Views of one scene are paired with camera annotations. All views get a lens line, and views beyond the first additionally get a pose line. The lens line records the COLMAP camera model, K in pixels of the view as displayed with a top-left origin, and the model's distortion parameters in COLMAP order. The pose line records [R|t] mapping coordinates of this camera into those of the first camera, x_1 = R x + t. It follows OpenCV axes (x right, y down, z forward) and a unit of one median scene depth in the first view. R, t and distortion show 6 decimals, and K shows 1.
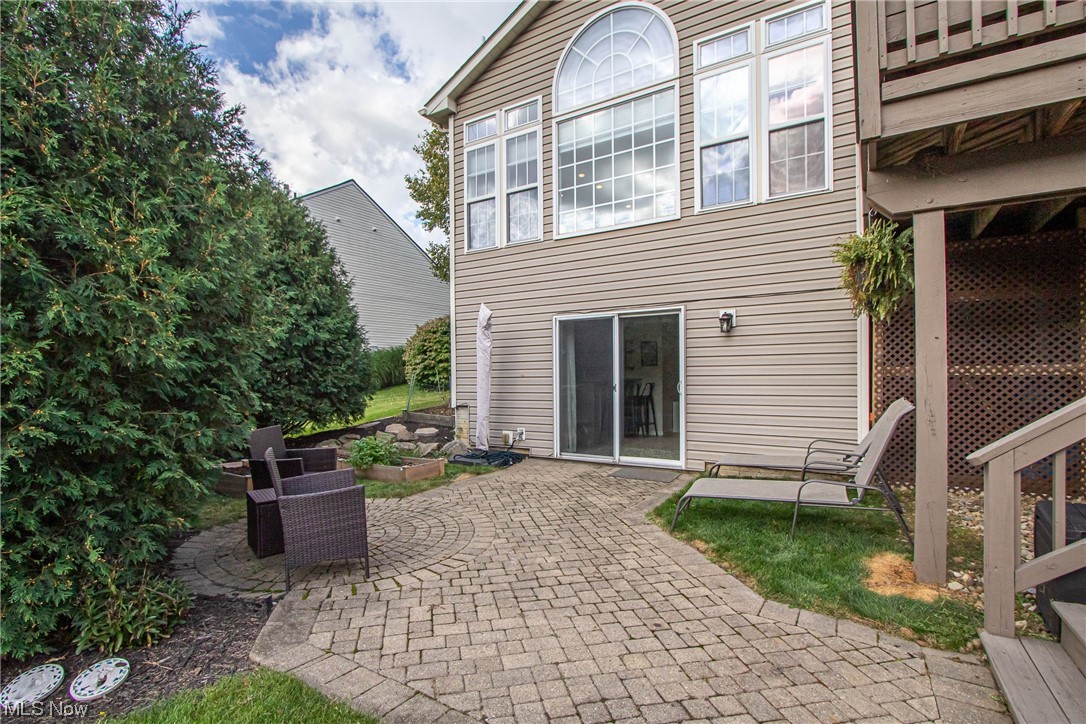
lens RADIAL K [[507.7, 0, 535.1], [0, 507.7, 378.0], [0, 0, 1]] dist [-0.006530, 0.000890]
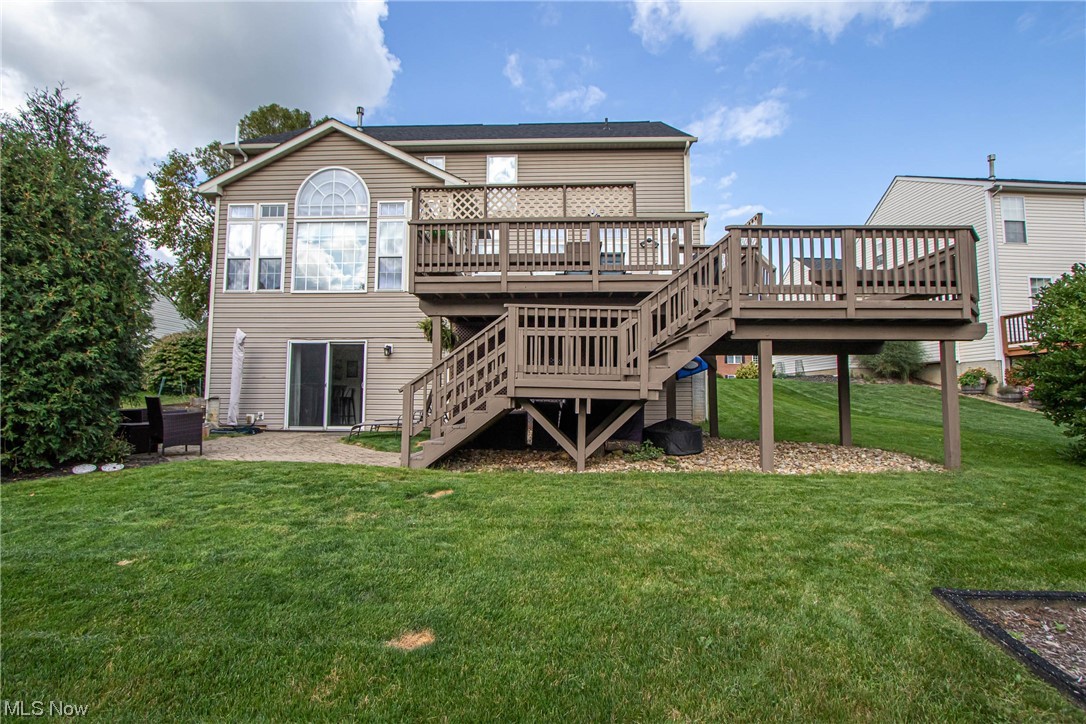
lens RADIAL K [[507.7, 0, 487.2], [0, 507.7, 362.8], [0, 0, 1]] dist [-0.006530, 0.000890]
pose [[0.901167, 0.054958, 0.429973, -0.082030], [-0.018923, 0.995972, -0.087642, 0.076888], [-0.433058, 0.070843, 0.898578, -0.697321]]
